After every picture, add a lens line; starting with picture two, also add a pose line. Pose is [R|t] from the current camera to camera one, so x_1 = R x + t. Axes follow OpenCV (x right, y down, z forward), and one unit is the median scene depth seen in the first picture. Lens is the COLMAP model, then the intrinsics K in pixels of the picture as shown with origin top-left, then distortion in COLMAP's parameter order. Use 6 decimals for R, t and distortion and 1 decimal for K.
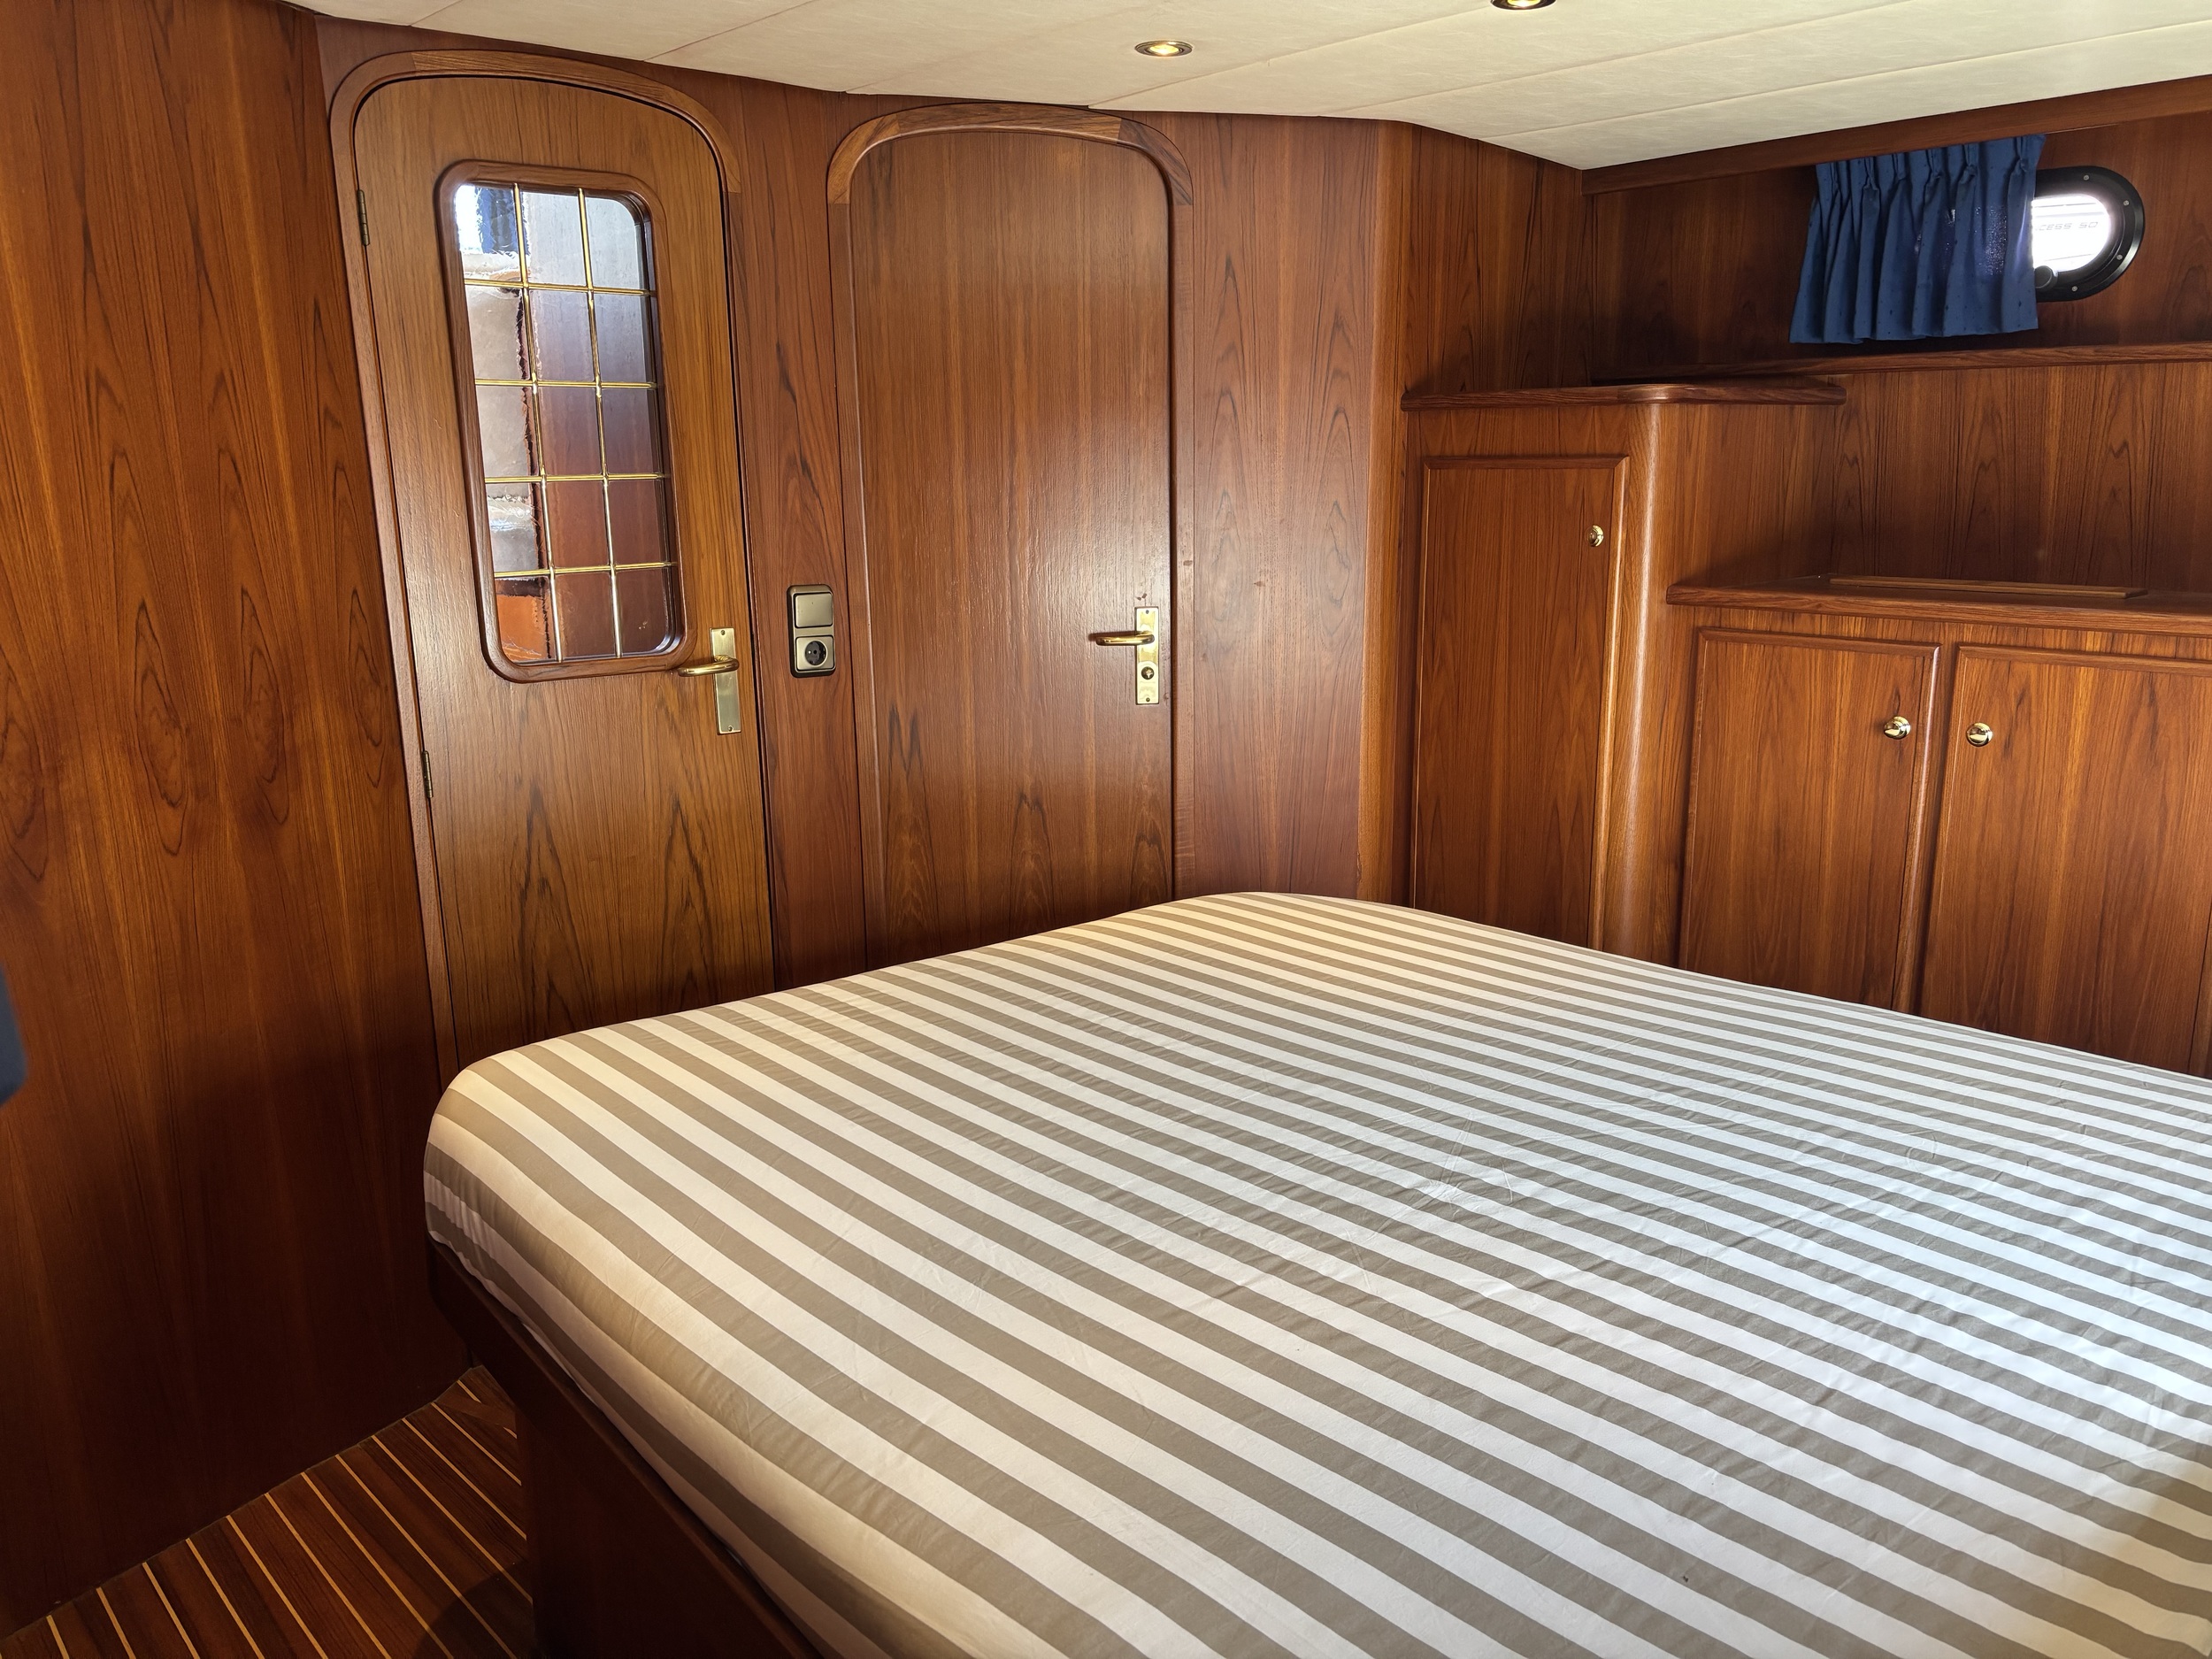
lens RADIAL K [[1705.6, 0, 1096.7], [0, 1705.6, 836.9], [0, 0, 1]] dist [-0.005045, -0.004392]
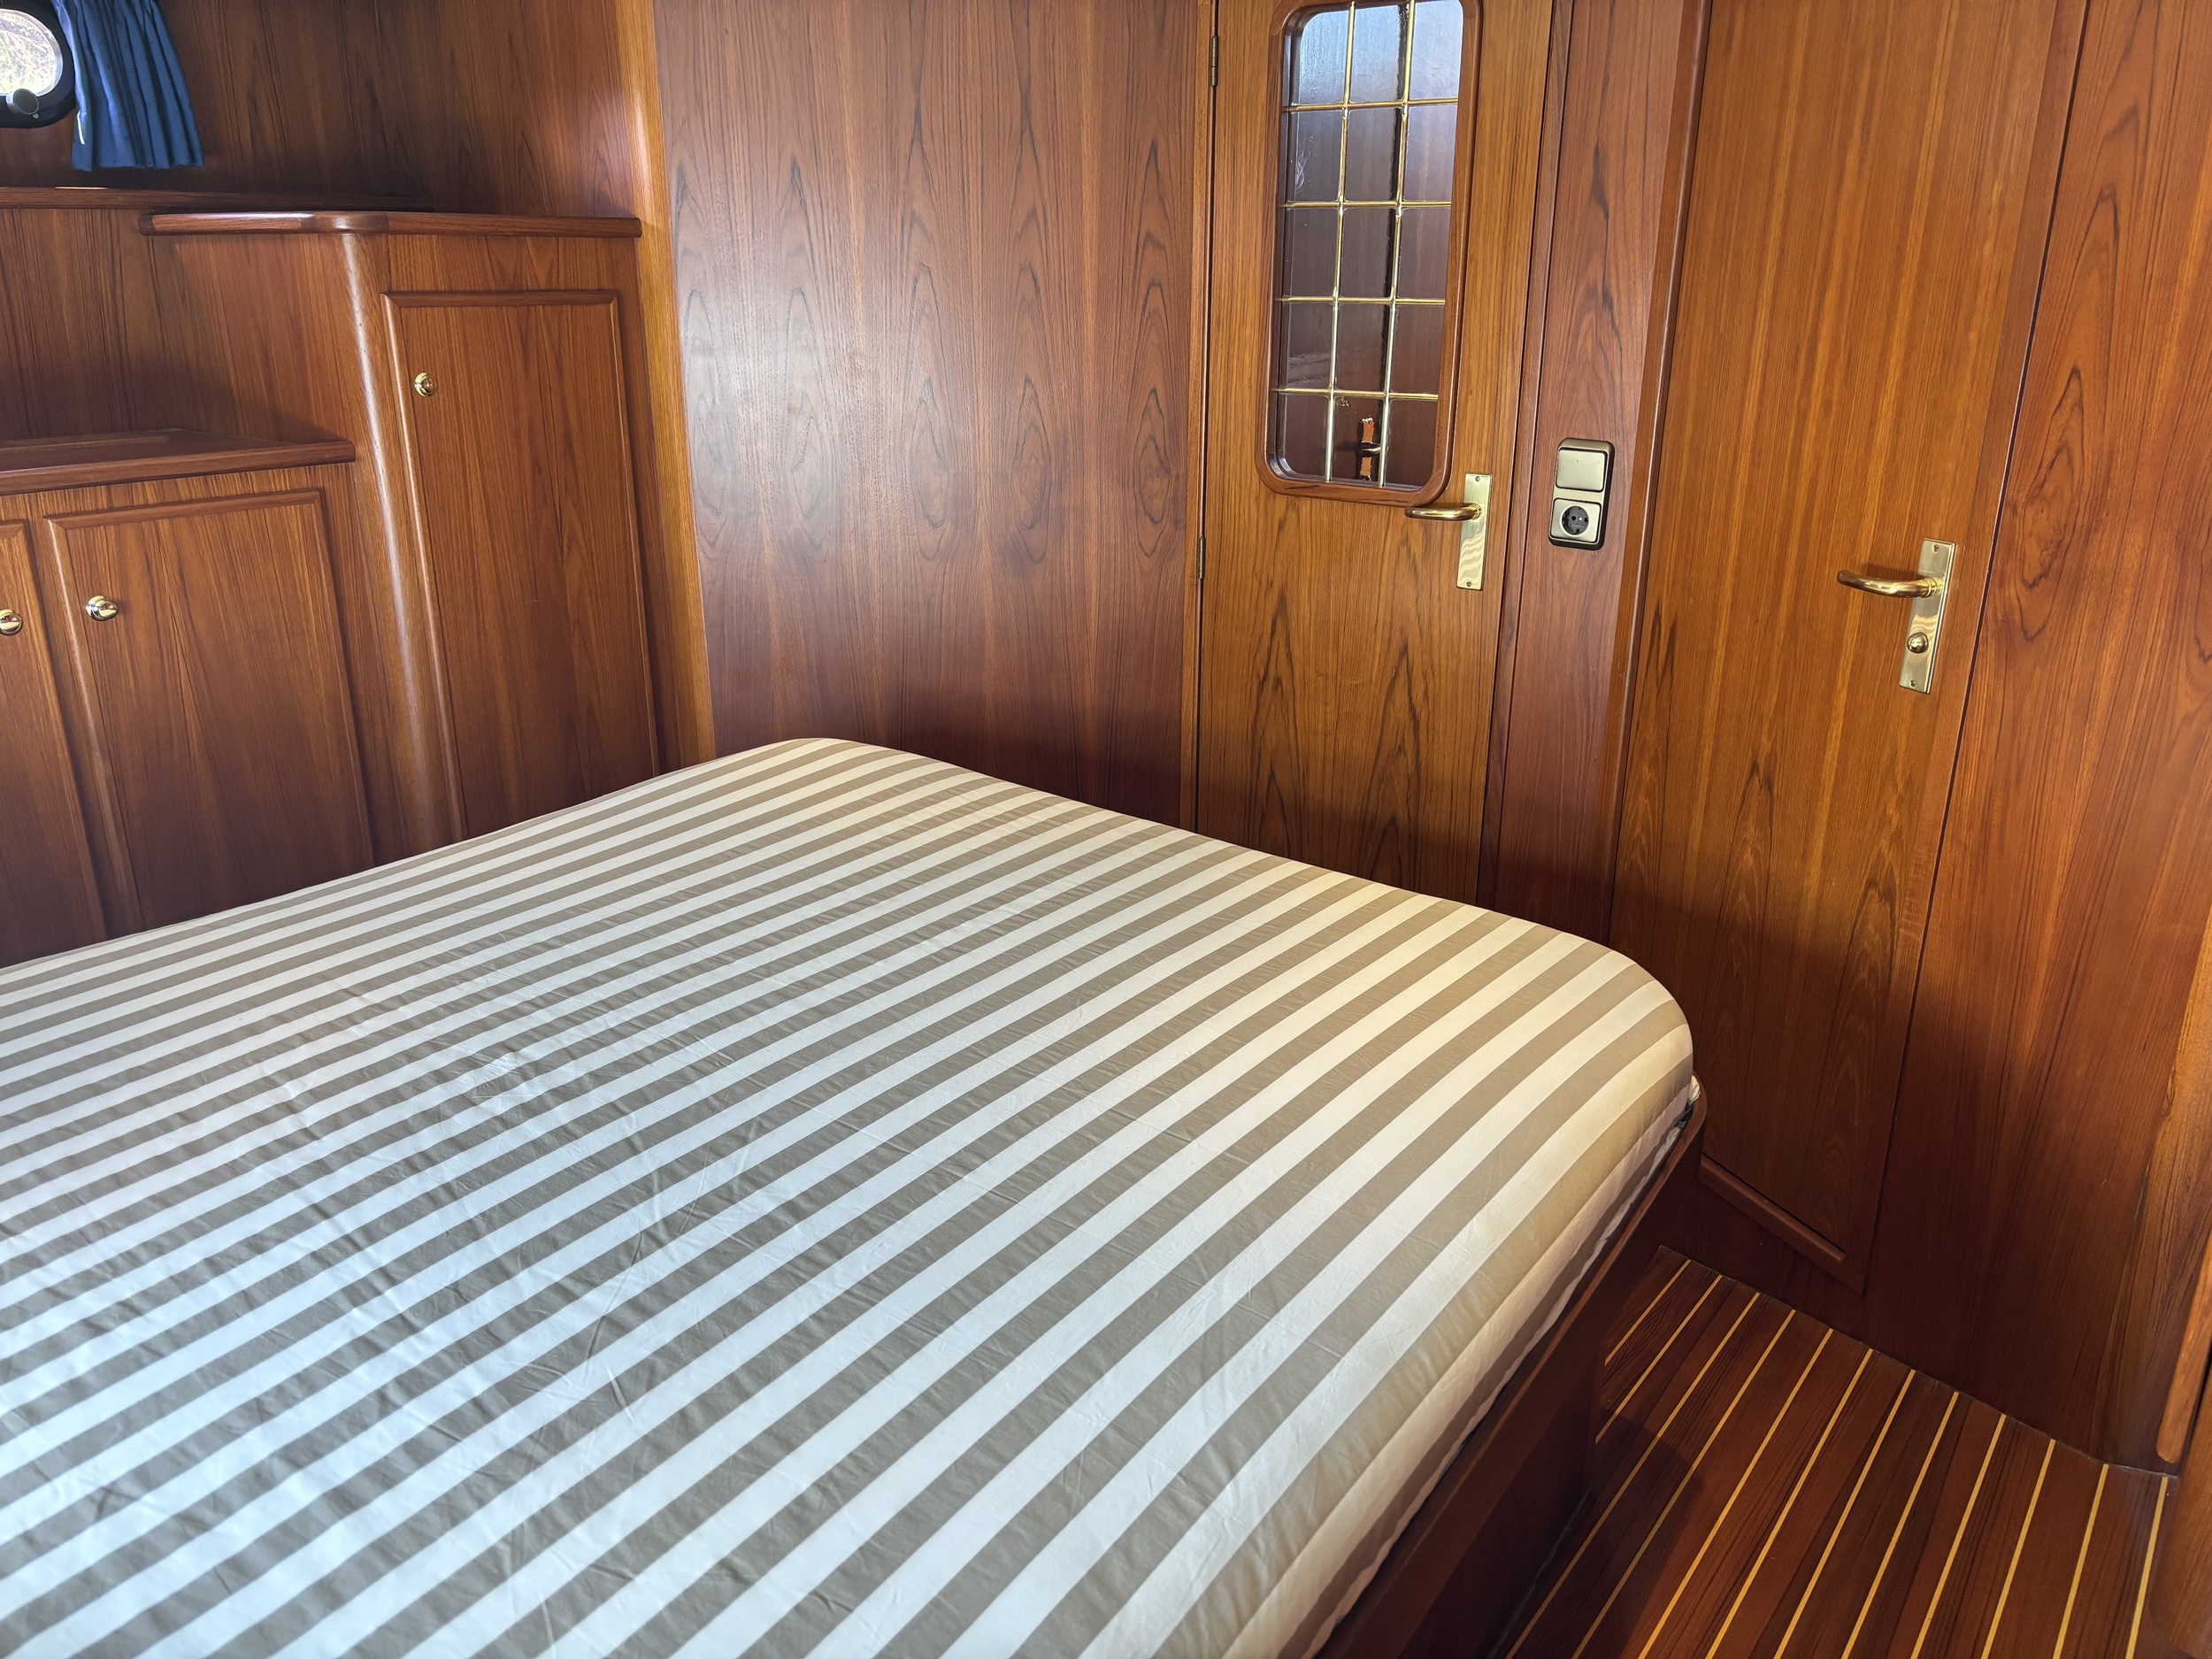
lens RADIAL K [[1705.6, 0, 1096.7], [0, 1705.6, 836.9], [0, 0, 1]] dist [-0.005045, -0.004392]
pose [[0.184577, 0.333011, -0.924681, 0.764467], [-0.215714, 0.931631, 0.292455, -0.191642], [0.958853, 0.145486, 0.243793, 0.707243]]
